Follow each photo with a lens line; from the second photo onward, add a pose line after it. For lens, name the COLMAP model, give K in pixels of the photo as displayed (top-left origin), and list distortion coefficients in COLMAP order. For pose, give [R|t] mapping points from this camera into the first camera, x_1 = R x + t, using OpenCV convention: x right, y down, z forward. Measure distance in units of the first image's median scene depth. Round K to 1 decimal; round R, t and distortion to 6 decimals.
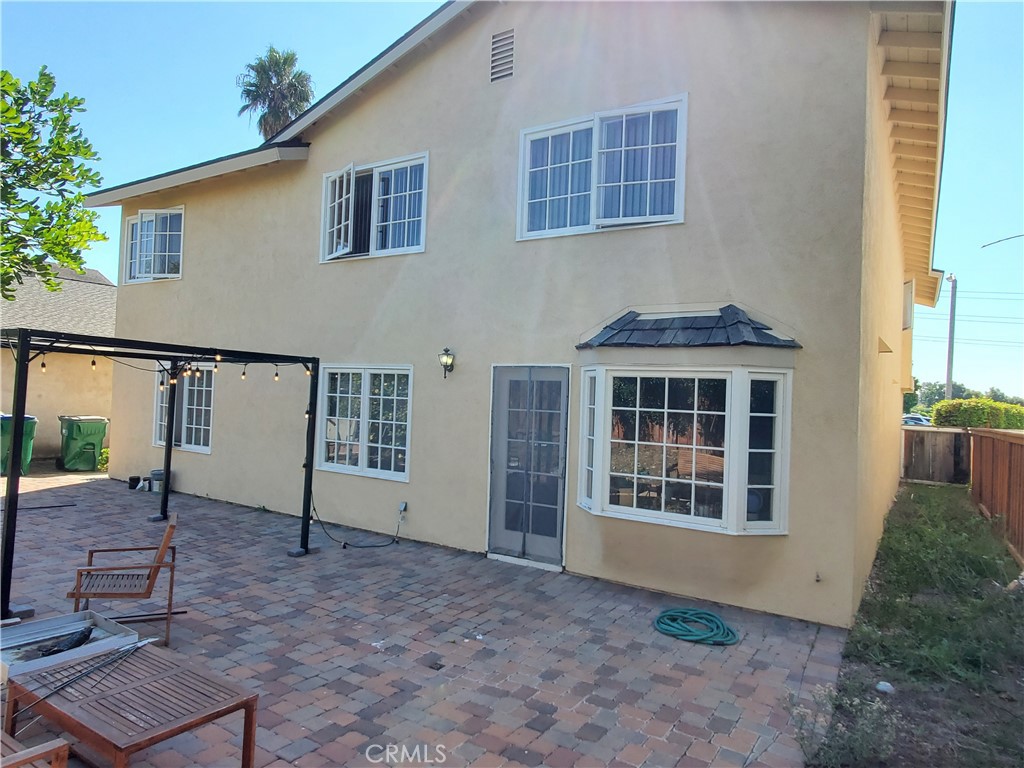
lens RADIAL K [[654.5, 0, 504.4], [0, 654.5, 385.8], [0, 0, 1]] dist [-0.003041, -0.004497]
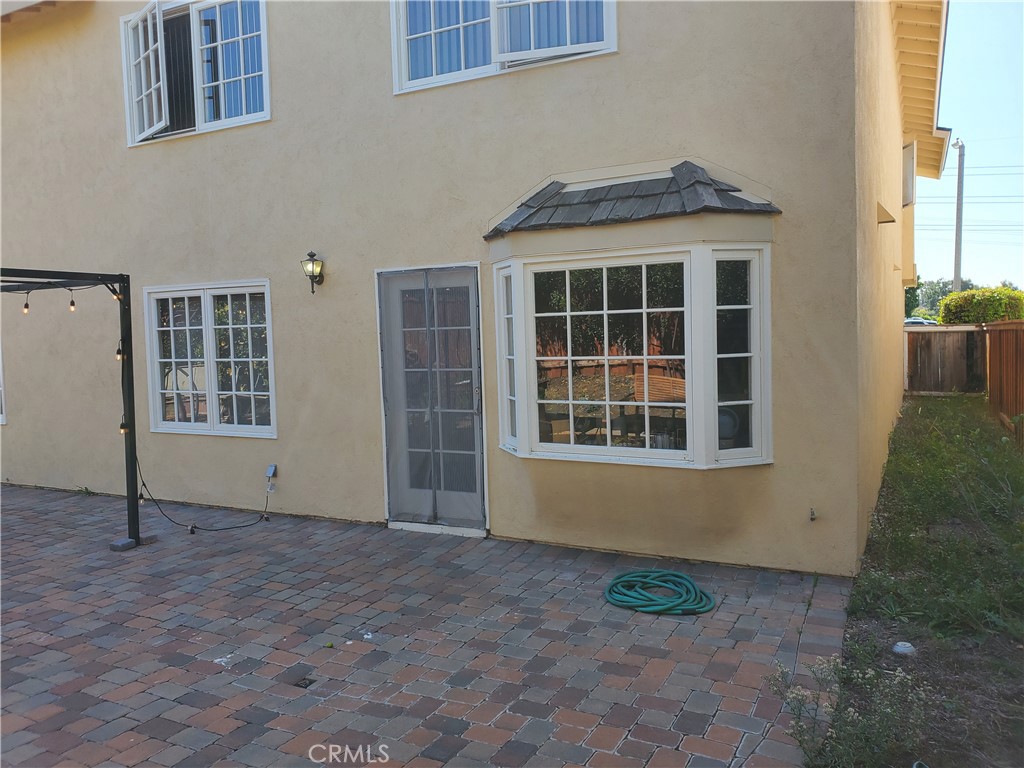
lens RADIAL K [[807.8, 0, 503.7], [0, 807.8, 379.7], [0, 0, 1]] dist [0.005801, 0.003229]
pose [[0.993567, -0.072716, 0.086811, 0.044483], [0.065786, 0.994607, 0.080186, 0.032137], [-0.092173, -0.073960, 0.992992, 0.094117]]
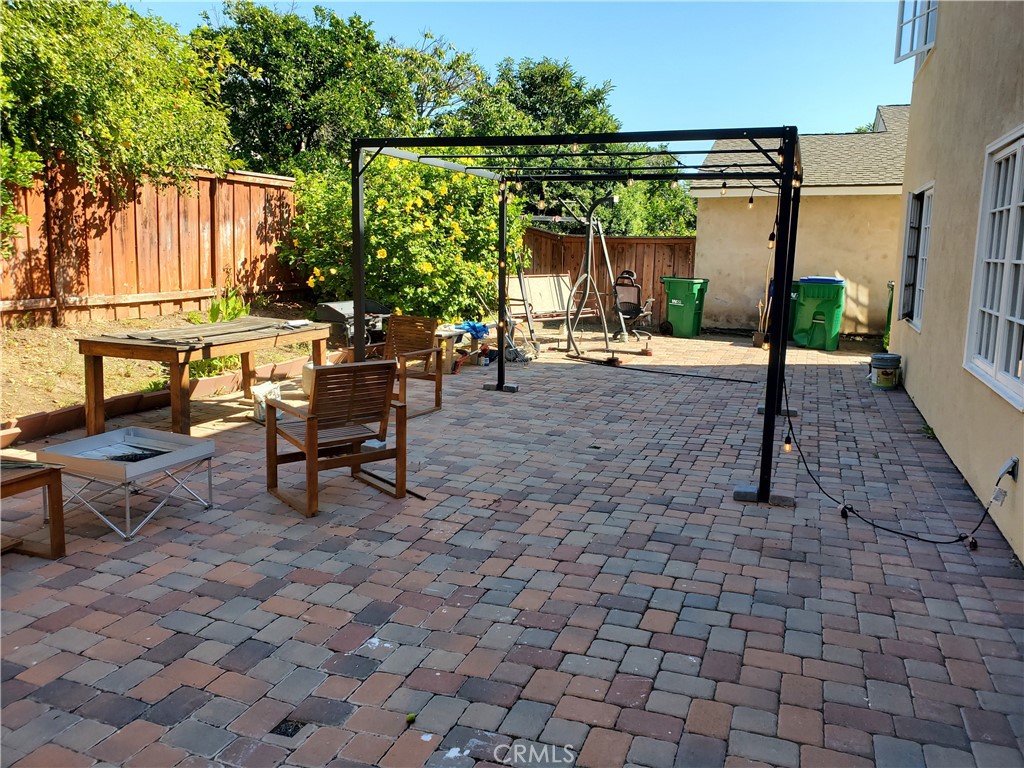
lens RADIAL K [[807.8, 0, 512.0], [0, 807.8, 376.5], [0, 0, 1]] dist [0.005801, 0.003229]
pose [[0.219139, 0.123329, -0.967868, 0.338895], [0.003437, 0.991875, 0.127167, 0.079437], [0.975688, -0.031194, 0.216935, 0.764946]]
